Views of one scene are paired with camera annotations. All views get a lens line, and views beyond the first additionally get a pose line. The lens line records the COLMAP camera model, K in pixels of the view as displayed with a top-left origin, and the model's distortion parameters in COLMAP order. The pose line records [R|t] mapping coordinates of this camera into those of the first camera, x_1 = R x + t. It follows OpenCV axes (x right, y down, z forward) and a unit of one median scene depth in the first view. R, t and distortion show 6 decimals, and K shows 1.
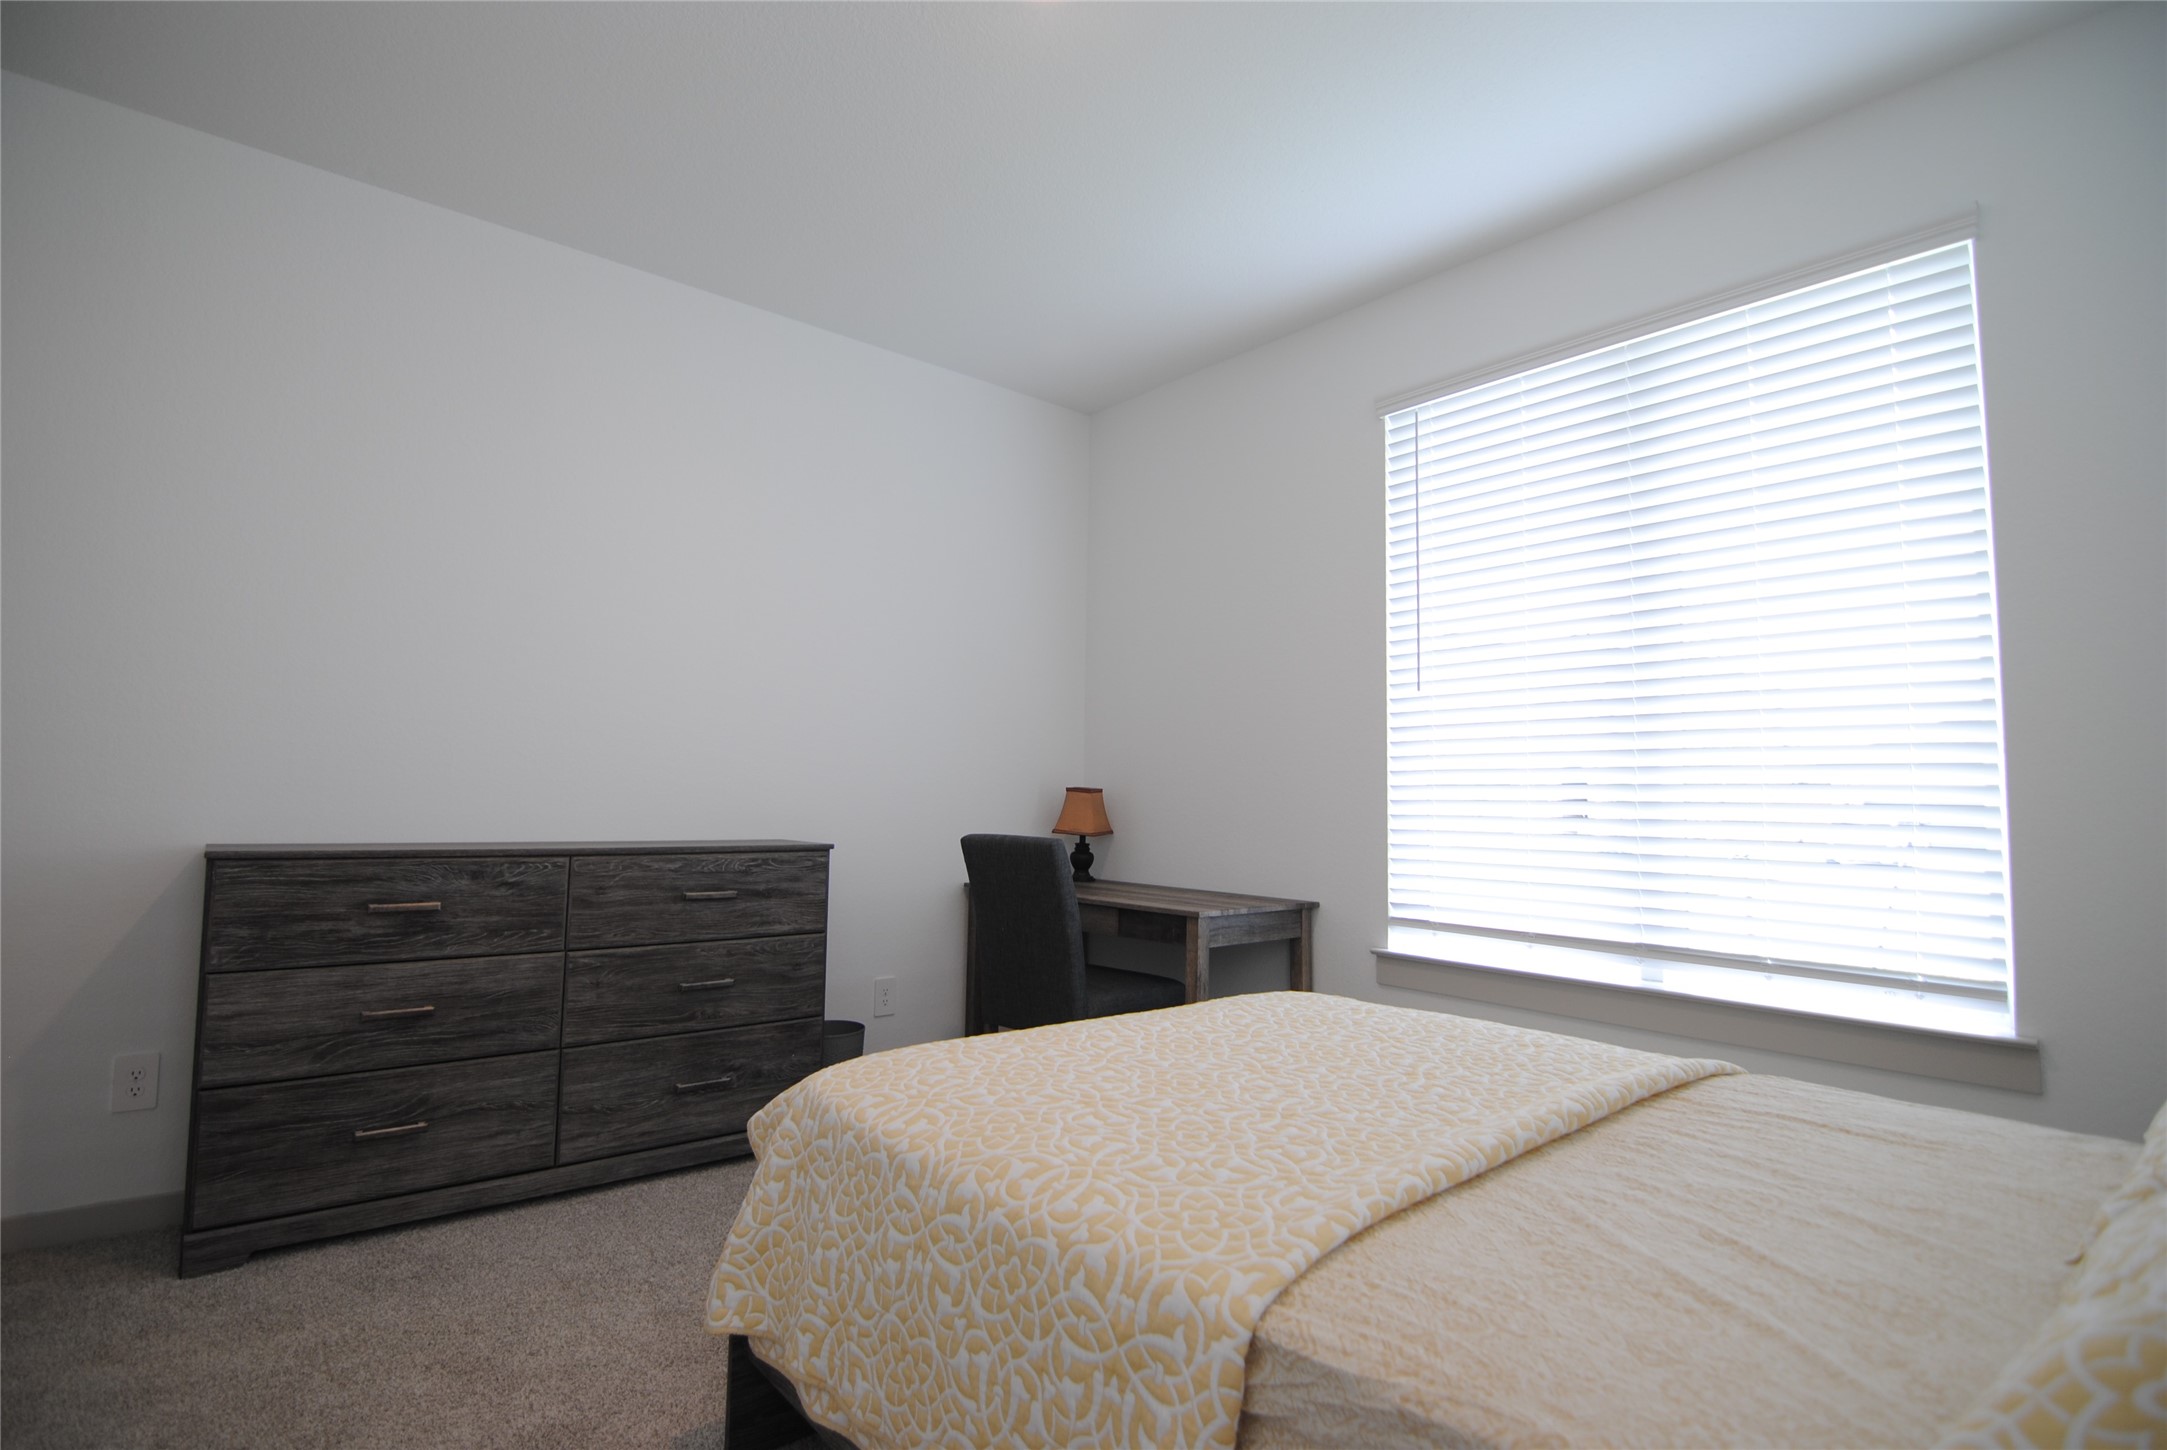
lens RADIAL K [[1050.6, 0, 1080.8], [0, 1050.6, 715.3], [0, 0, 1]] dist [0.002544, -0.017634]
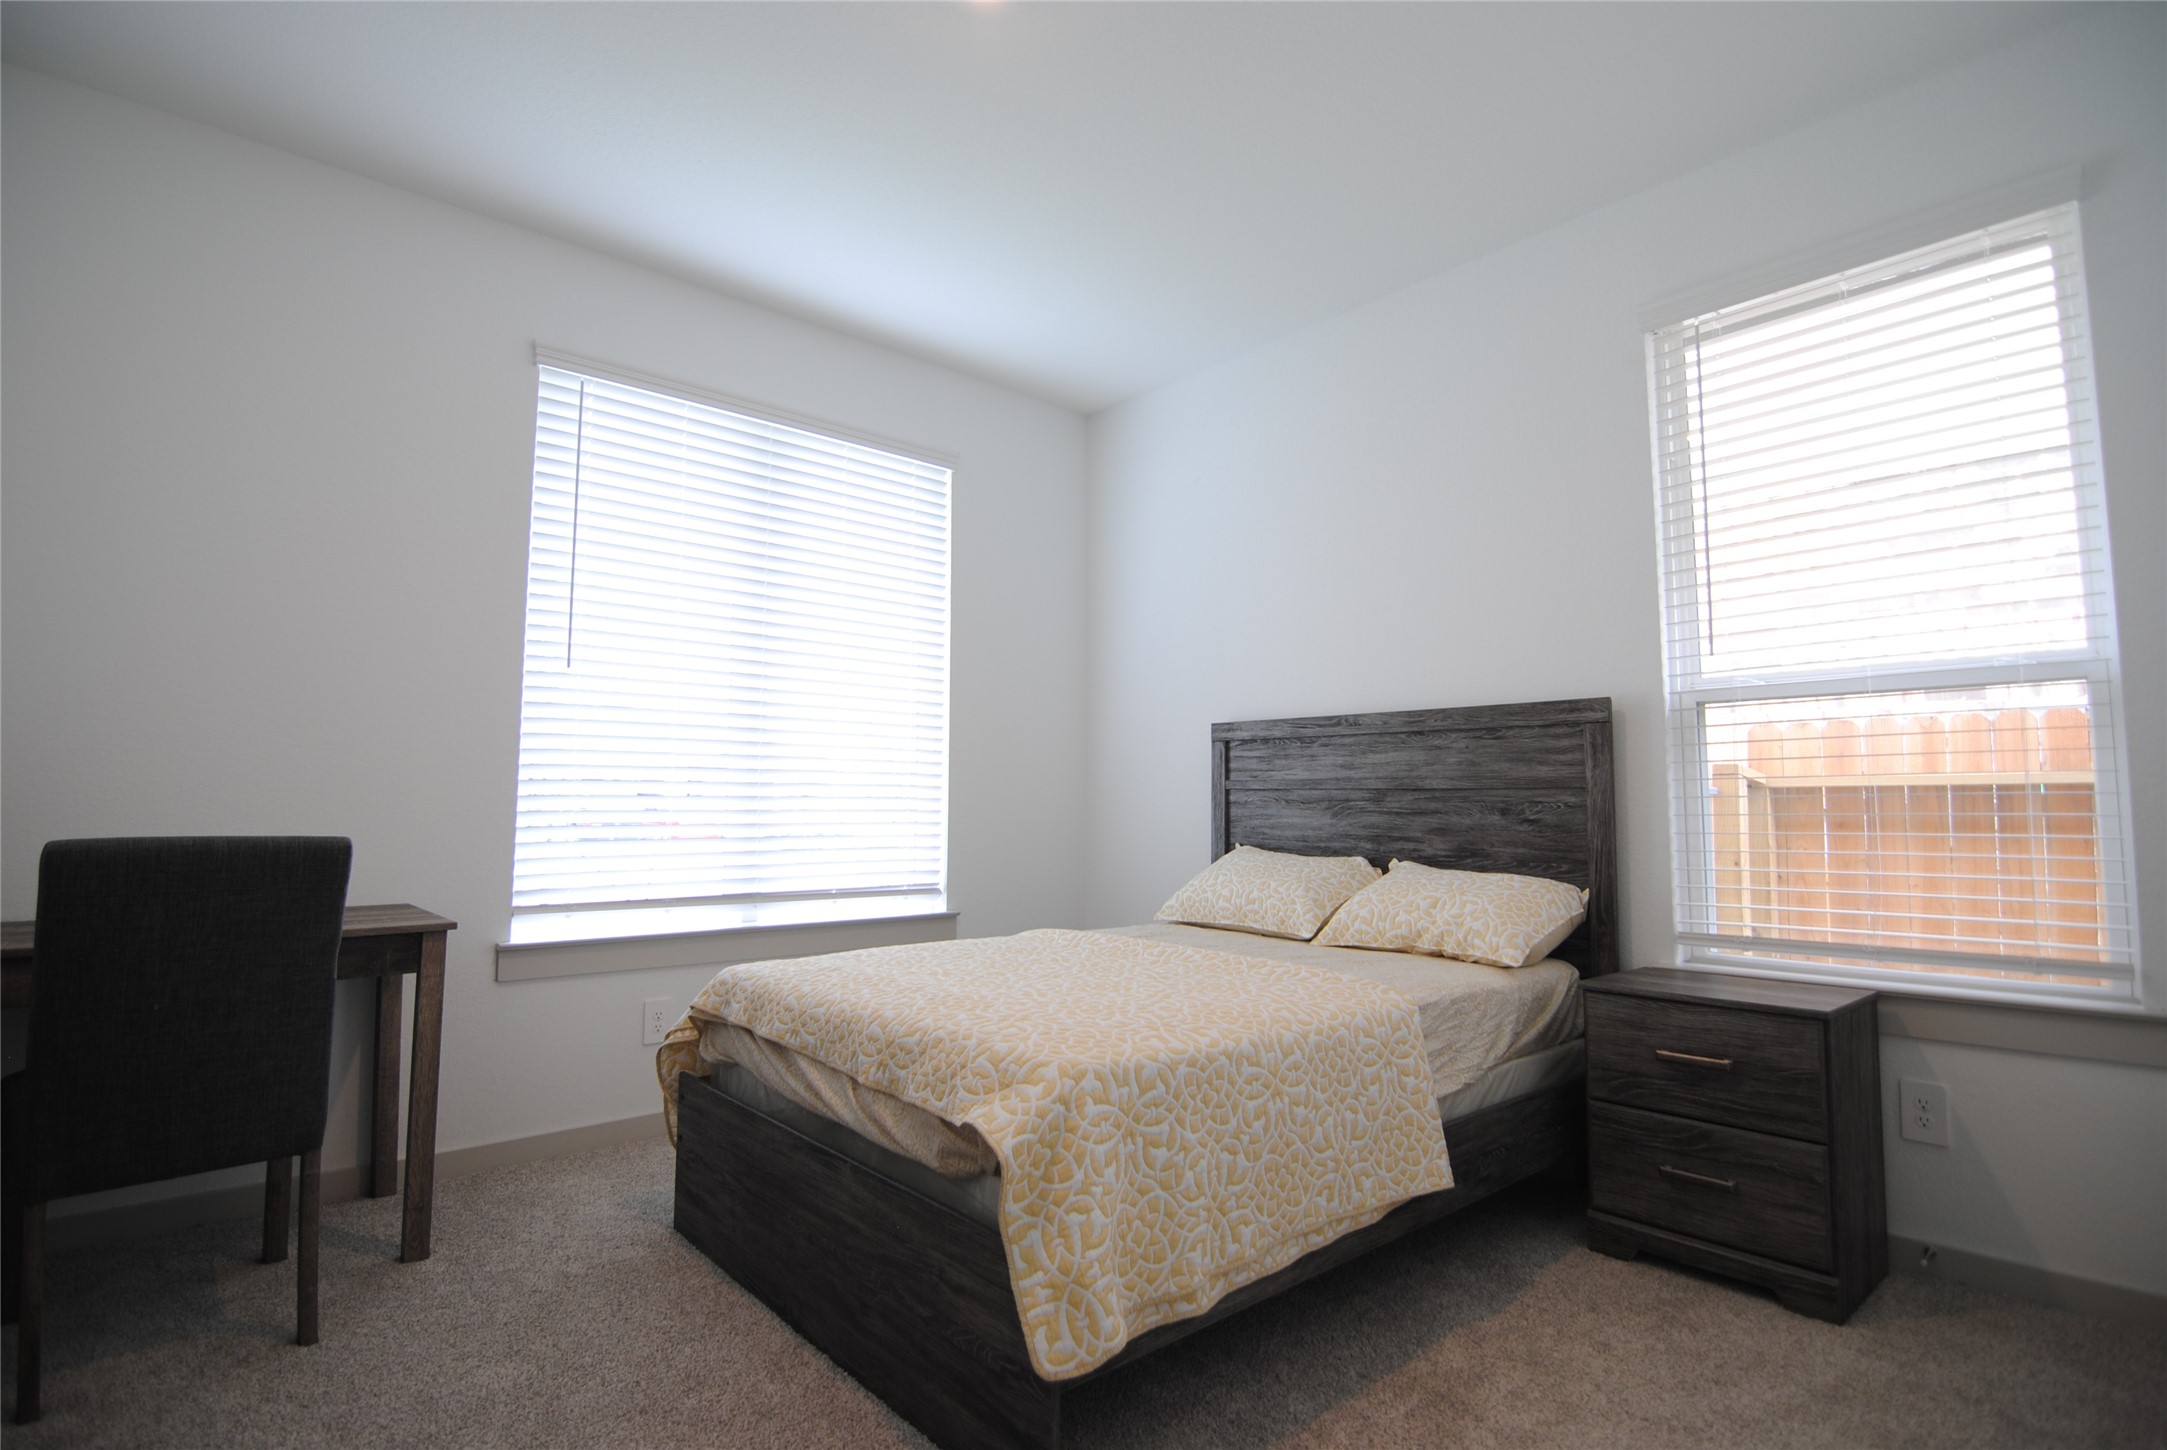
lens RADIAL K [[1050.6, 0, 1080.8], [0, 1050.6, 715.3], [0, 0, 1]] dist [0.002544, -0.017634]
pose [[-0.019347, 0.065564, 0.997661, -0.974707], [-0.082704, 0.994323, -0.066948, 0.069550], [-0.996386, -0.083806, -0.013815, 0.807946]]
